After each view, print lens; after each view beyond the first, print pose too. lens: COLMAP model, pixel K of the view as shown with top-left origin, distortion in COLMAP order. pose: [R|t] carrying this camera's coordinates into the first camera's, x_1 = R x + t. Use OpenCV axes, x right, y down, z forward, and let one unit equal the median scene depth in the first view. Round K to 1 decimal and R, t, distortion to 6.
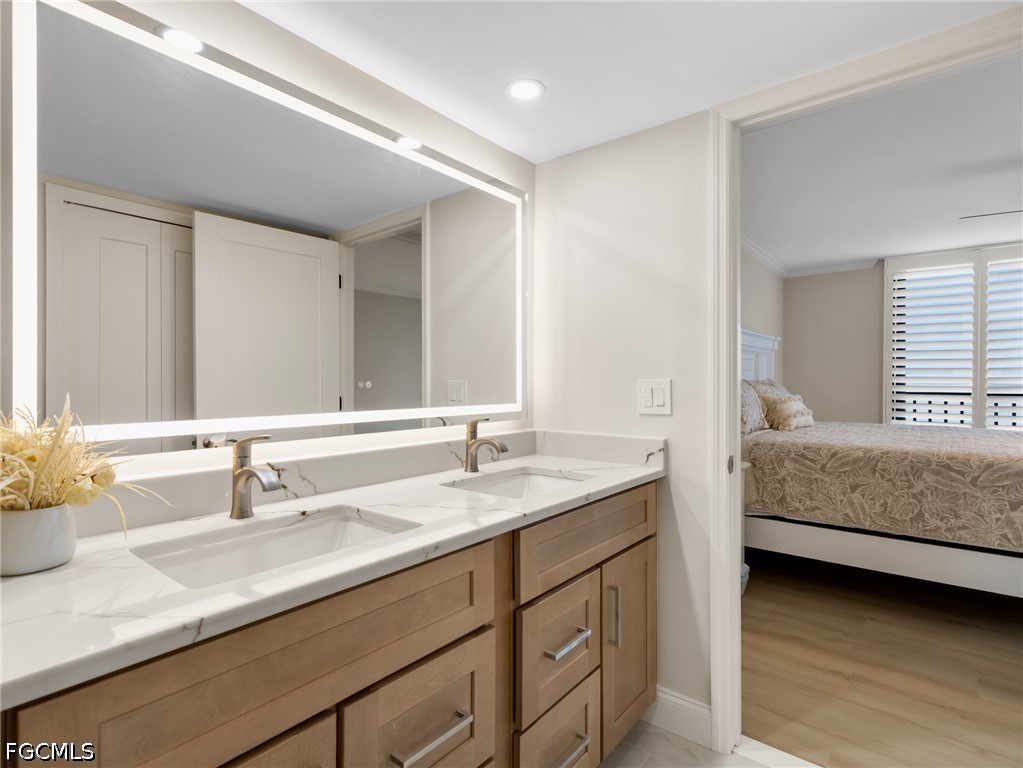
lens RADIAL K [[516.6, 0, 518.4], [0, 516.6, 383.9], [0, 0, 1]] dist [0.008606, -0.001816]
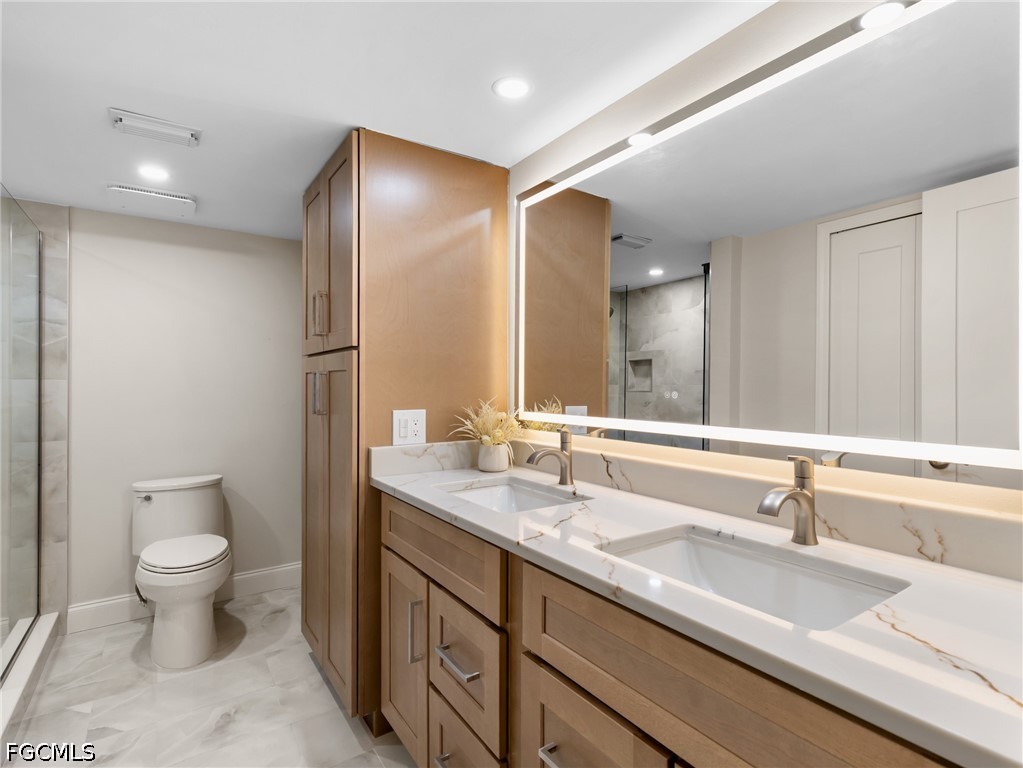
lens RADIAL K [[516.6, 0, 518.4], [0, 516.6, 383.9], [0, 0, 1]] dist [0.008606, -0.001816]
pose [[-0.290200, -0.000278, -0.956966, 0.734009], [0.001983, 0.999998, -0.000892, -0.019499], [0.956964, -0.002157, -0.290199, 1.062873]]
